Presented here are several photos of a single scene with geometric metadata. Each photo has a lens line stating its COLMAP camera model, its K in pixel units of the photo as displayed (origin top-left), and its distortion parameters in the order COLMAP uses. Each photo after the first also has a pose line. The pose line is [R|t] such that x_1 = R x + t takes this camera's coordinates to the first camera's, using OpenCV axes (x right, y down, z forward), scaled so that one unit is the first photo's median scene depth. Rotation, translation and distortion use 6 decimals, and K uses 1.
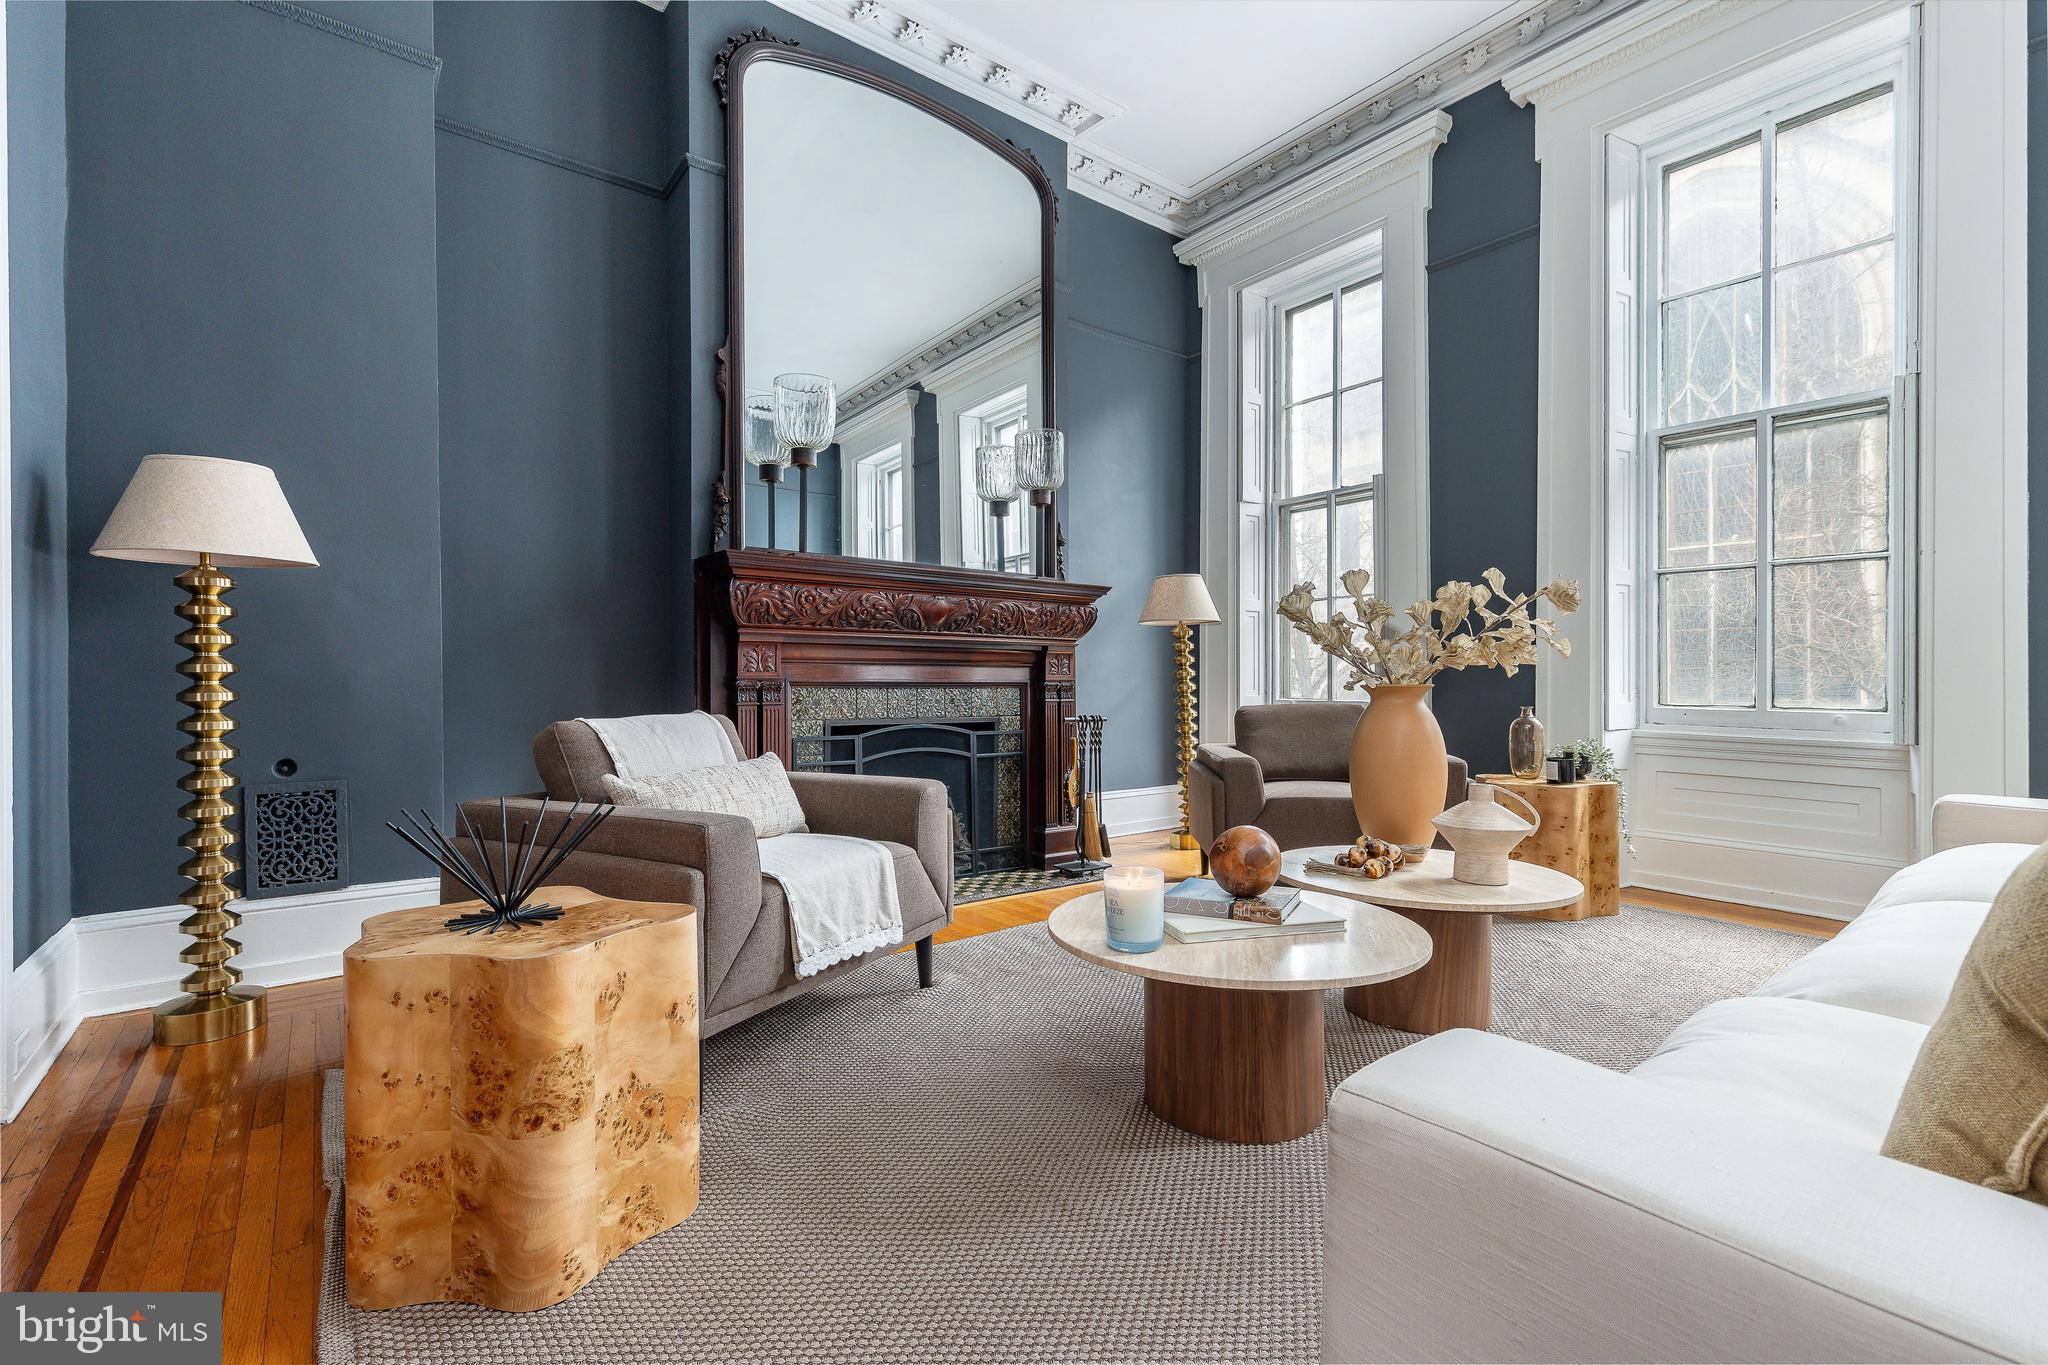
lens RADIAL K [[917.6, 0, 1024.0], [0, 917.6, 682.5], [0, 0, 1]] dist [0.003503, 0.000167]
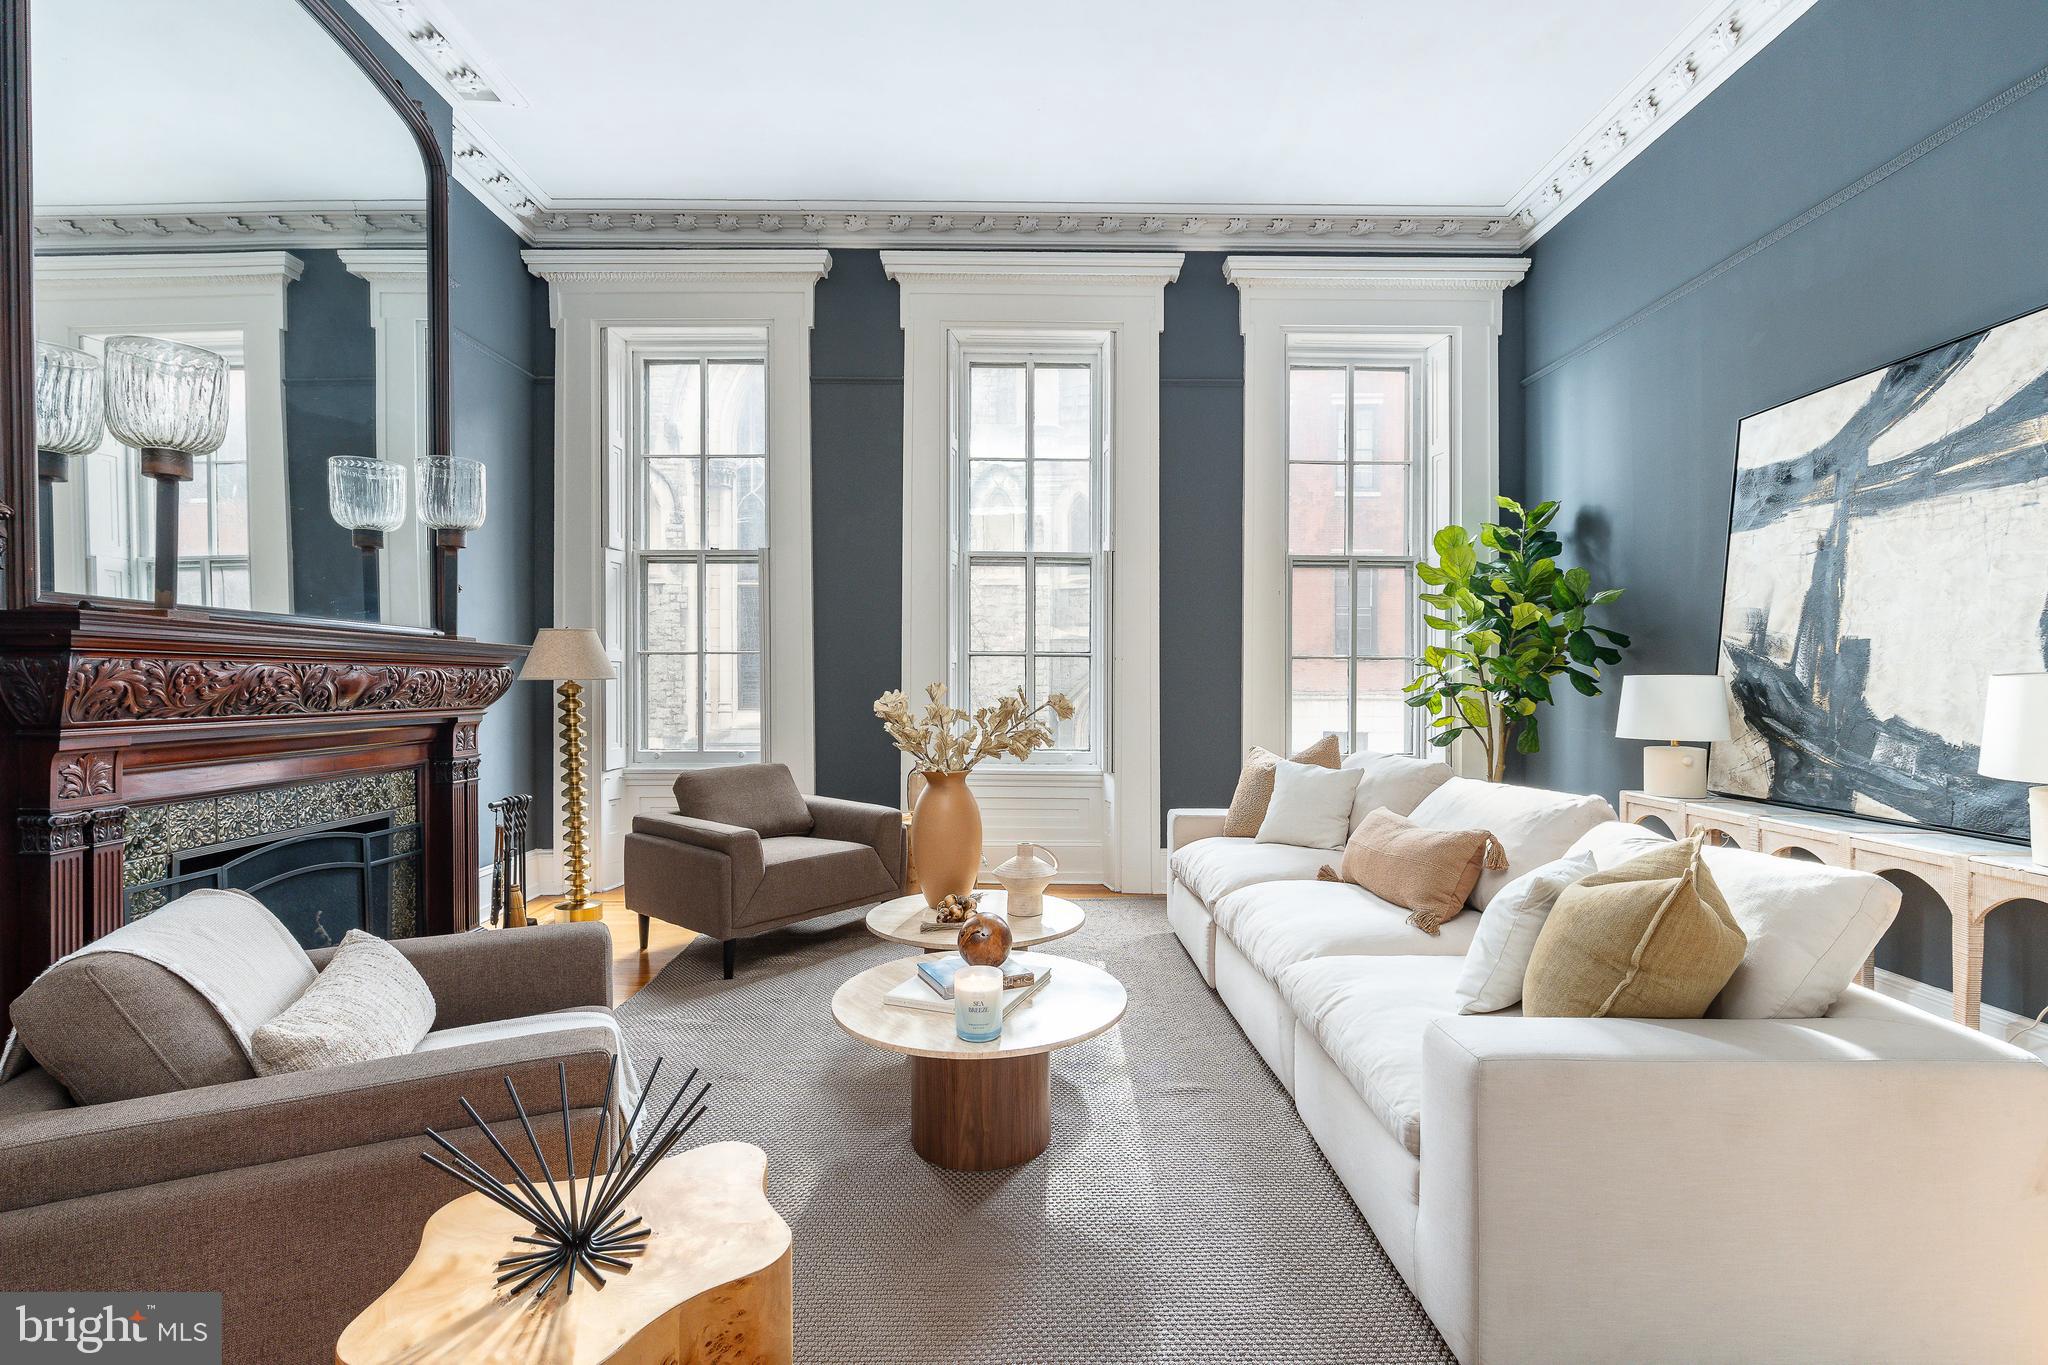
lens RADIAL K [[915.7, 0, 1023.3], [0, 915.7, 679.1], [0, 0, 1]] dist [0.005162, 0.000254]
pose [[0.607808, 0.001290, 0.794083, -0.323062], [-0.000474, 0.999999, -0.001261, -0.073664], [-0.794084, 0.000390, 0.607808, 0.089125]]
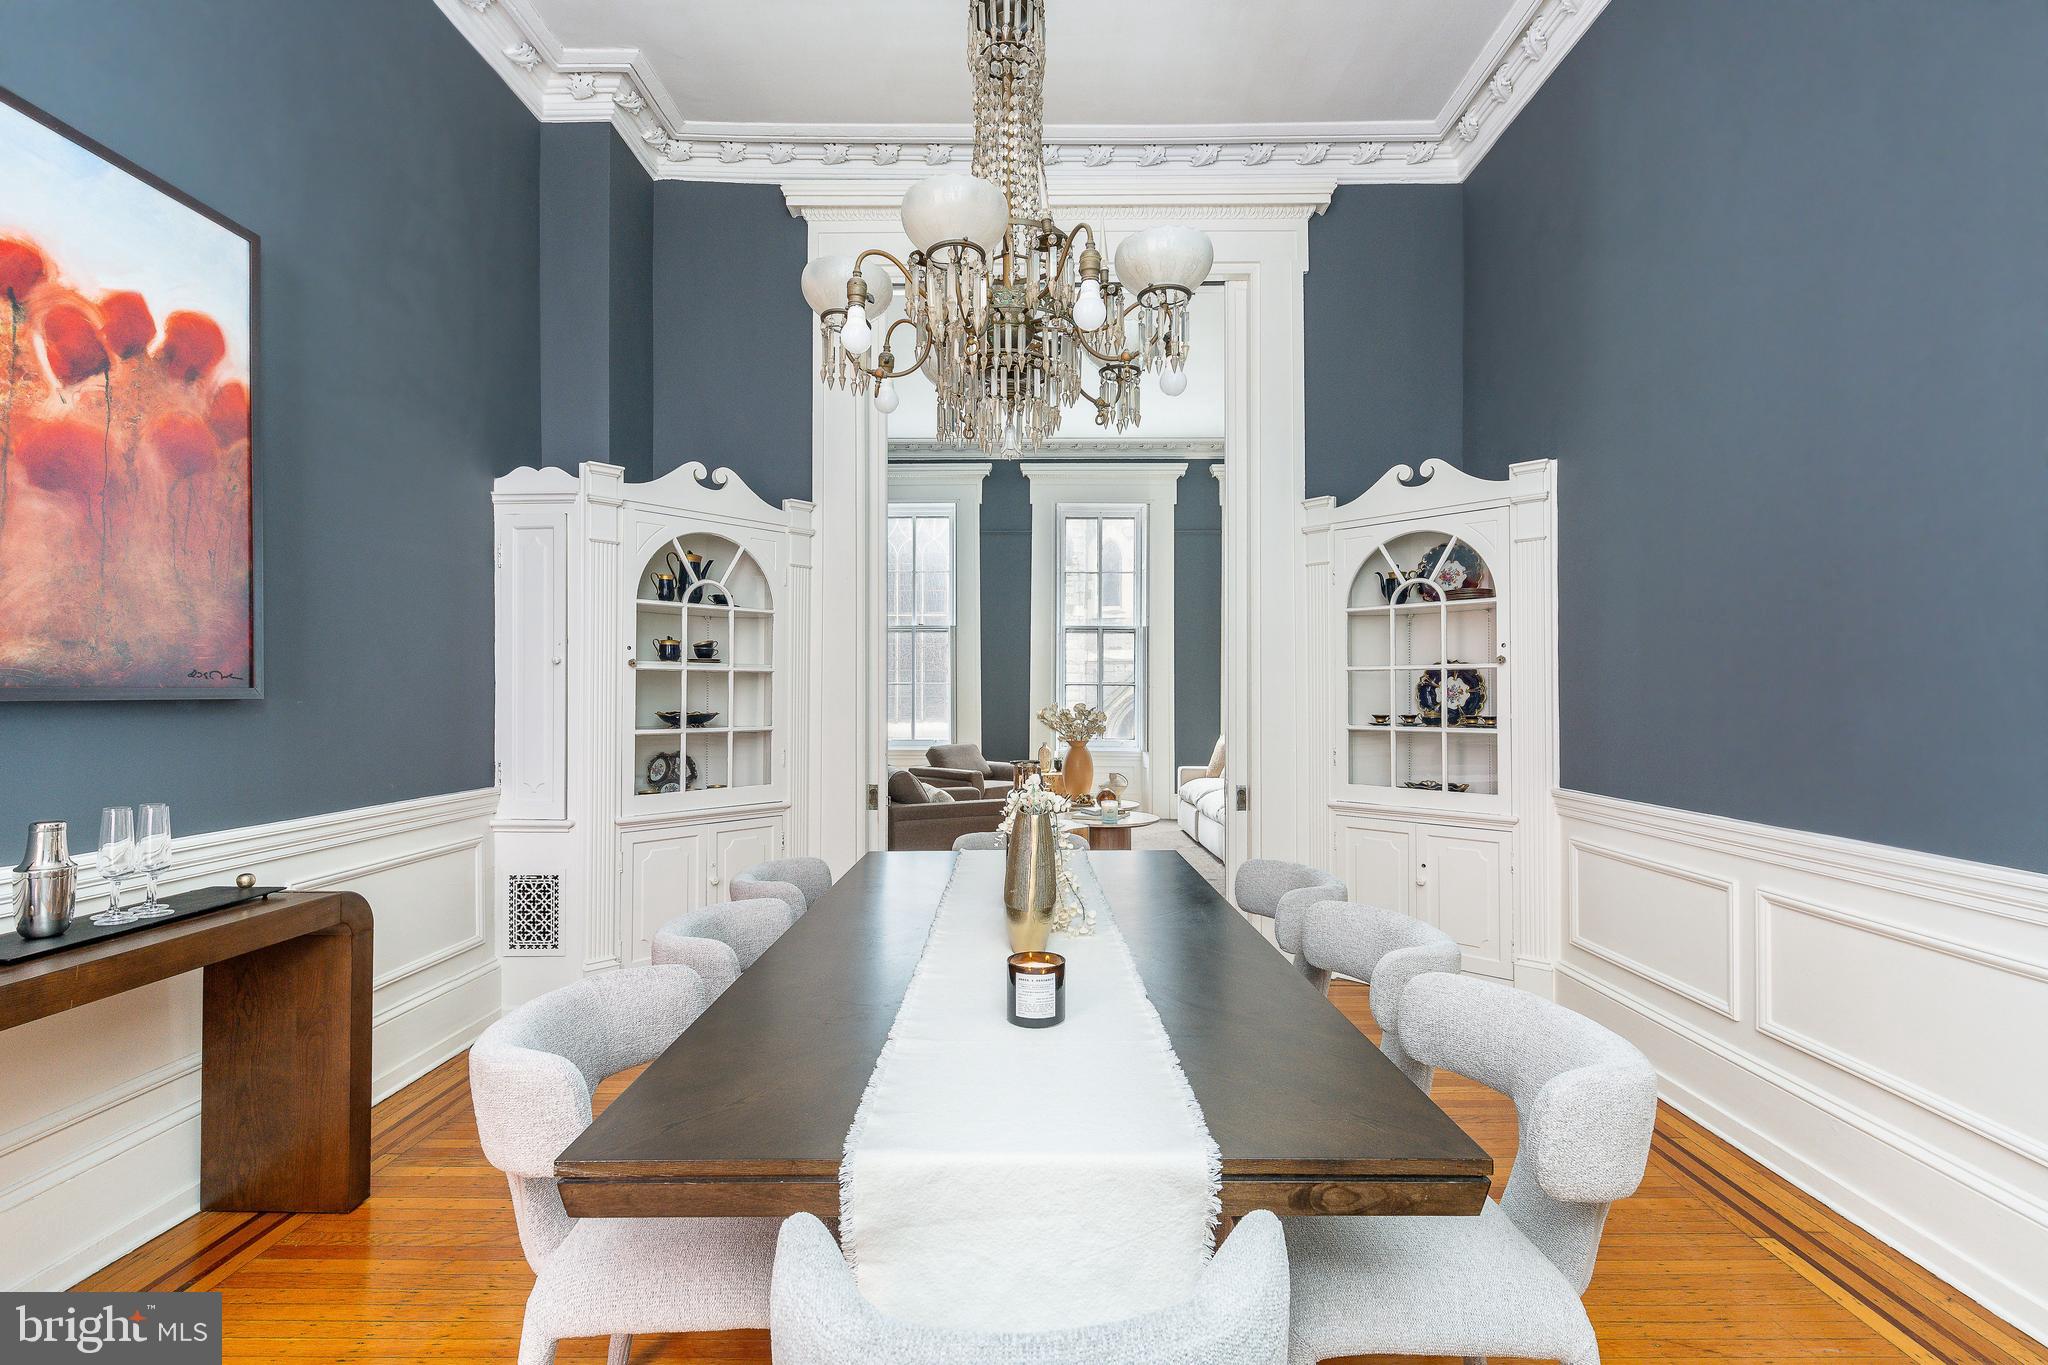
lens RADIAL K [[914.4, 0, 1017.1], [0, 914.4, 688.5], [0, 0, 1]] dist [0.003296, -0.000015]
pose [[0.630062, 0.004978, 0.776529, -1.151727], [0.000508, 0.999977, -0.006823, -0.083883], [-0.776545, 0.004693, 0.630045, -0.383819]]
